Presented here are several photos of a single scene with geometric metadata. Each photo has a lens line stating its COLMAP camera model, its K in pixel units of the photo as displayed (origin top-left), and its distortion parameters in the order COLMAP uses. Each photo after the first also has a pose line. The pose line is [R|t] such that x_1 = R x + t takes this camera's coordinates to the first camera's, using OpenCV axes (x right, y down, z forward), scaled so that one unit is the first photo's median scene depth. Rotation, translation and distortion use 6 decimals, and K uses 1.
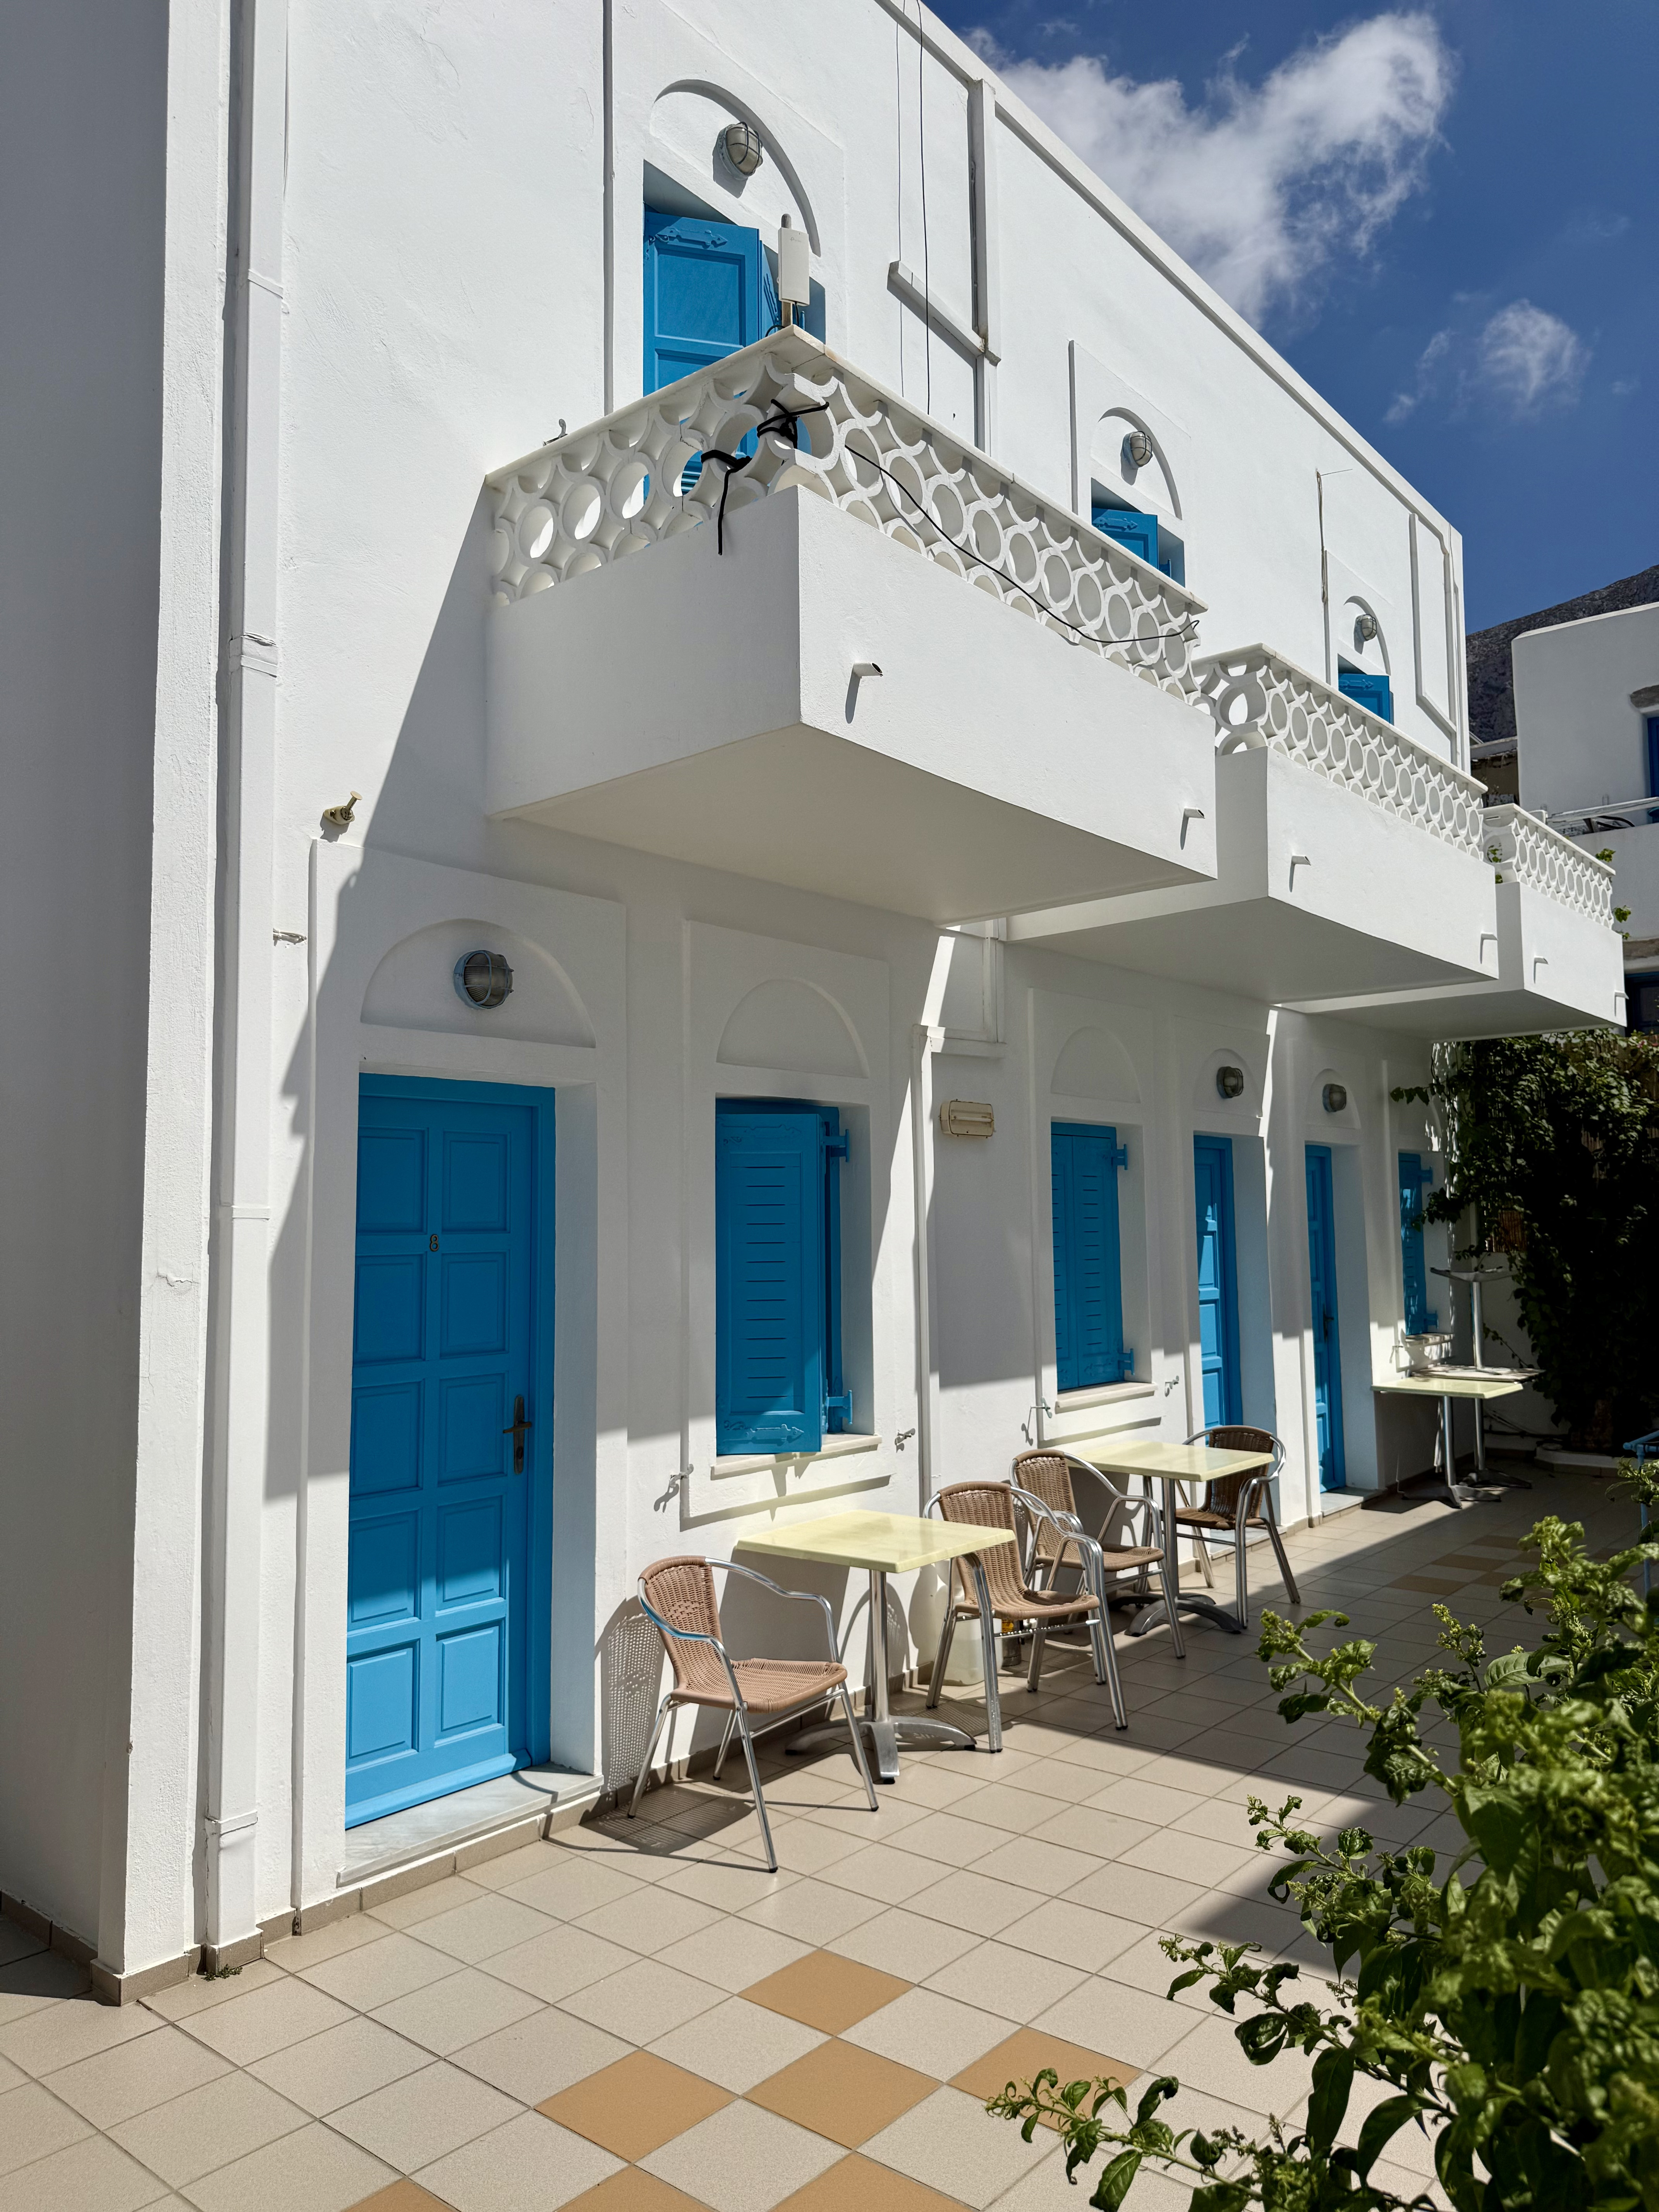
lens RADIAL K [[1550.3, 0, 832.7], [0, 1550.3, 1112.7], [0, 0, 1]] dist [0.171911, -0.329647]
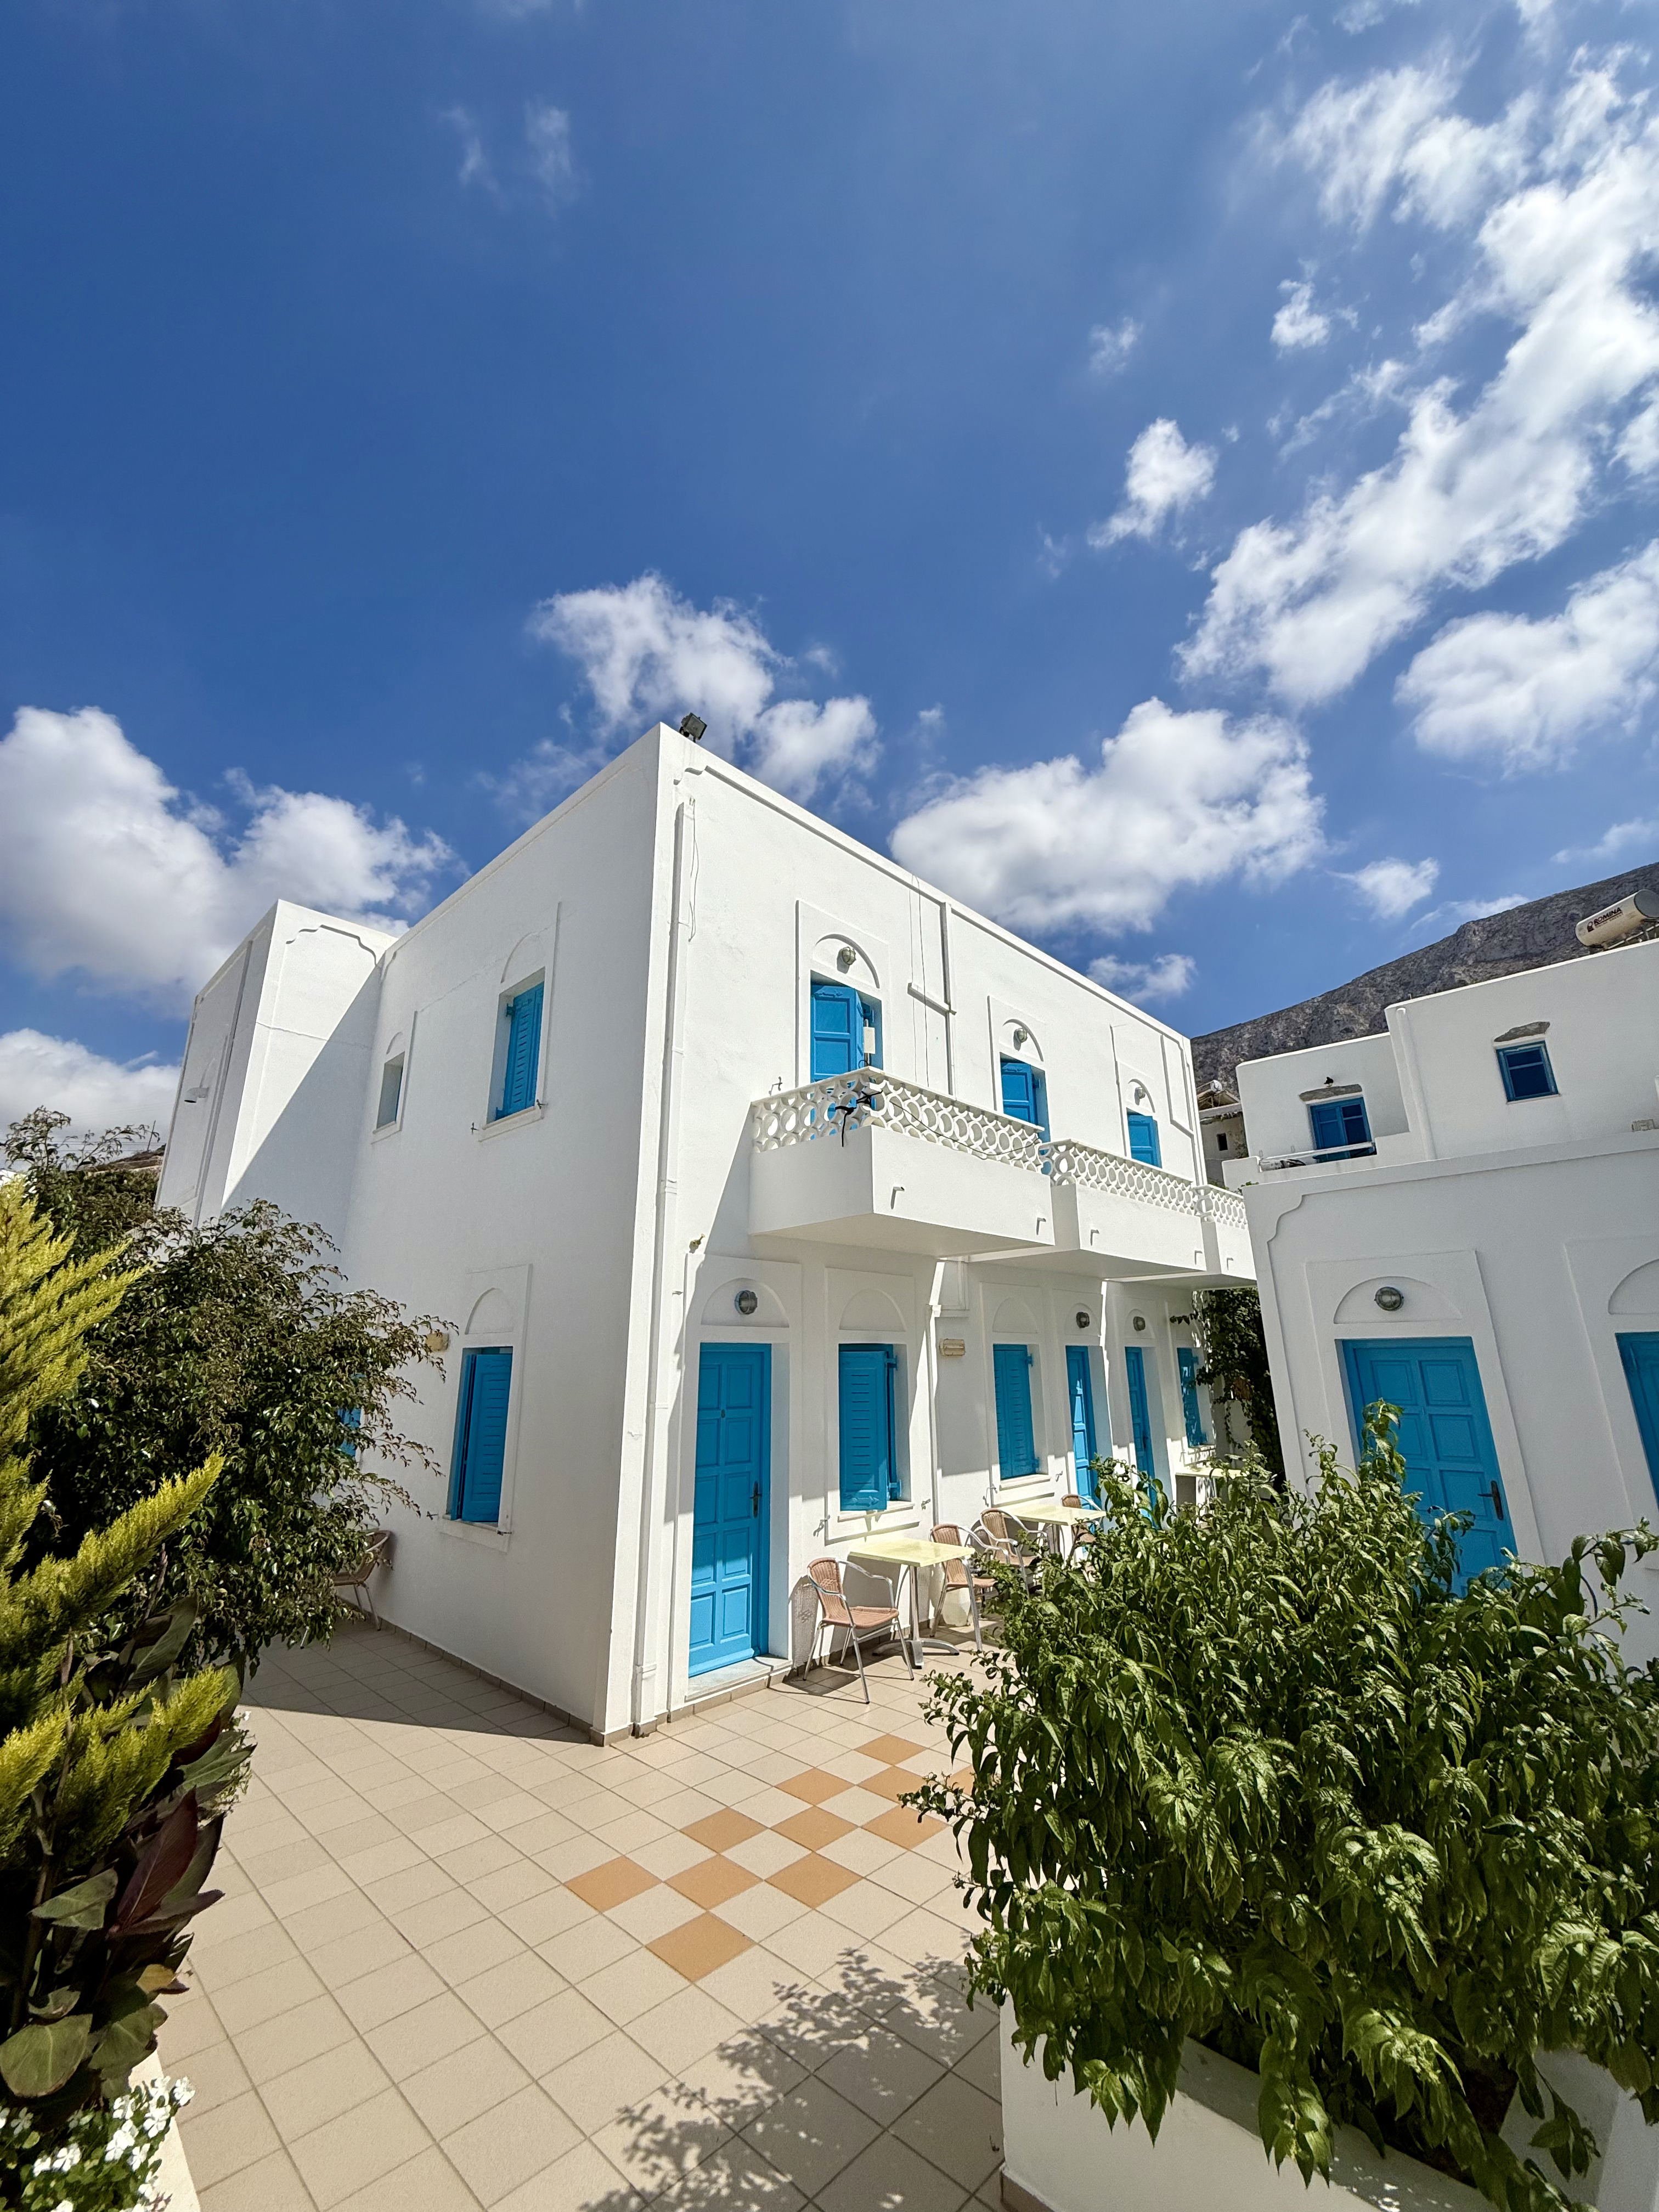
lens RADIAL K [[883.2, 0, 833.7], [0, 883.2, 1105.4], [0, 0, 1]] dist [-0.002765, -0.000183]
pose [[0.997652, -0.016675, -0.066426, 0.010961], [0.002306, 0.977535, -0.210762, -0.086405], [0.068449, 0.210114, 0.975278, -0.375661]]
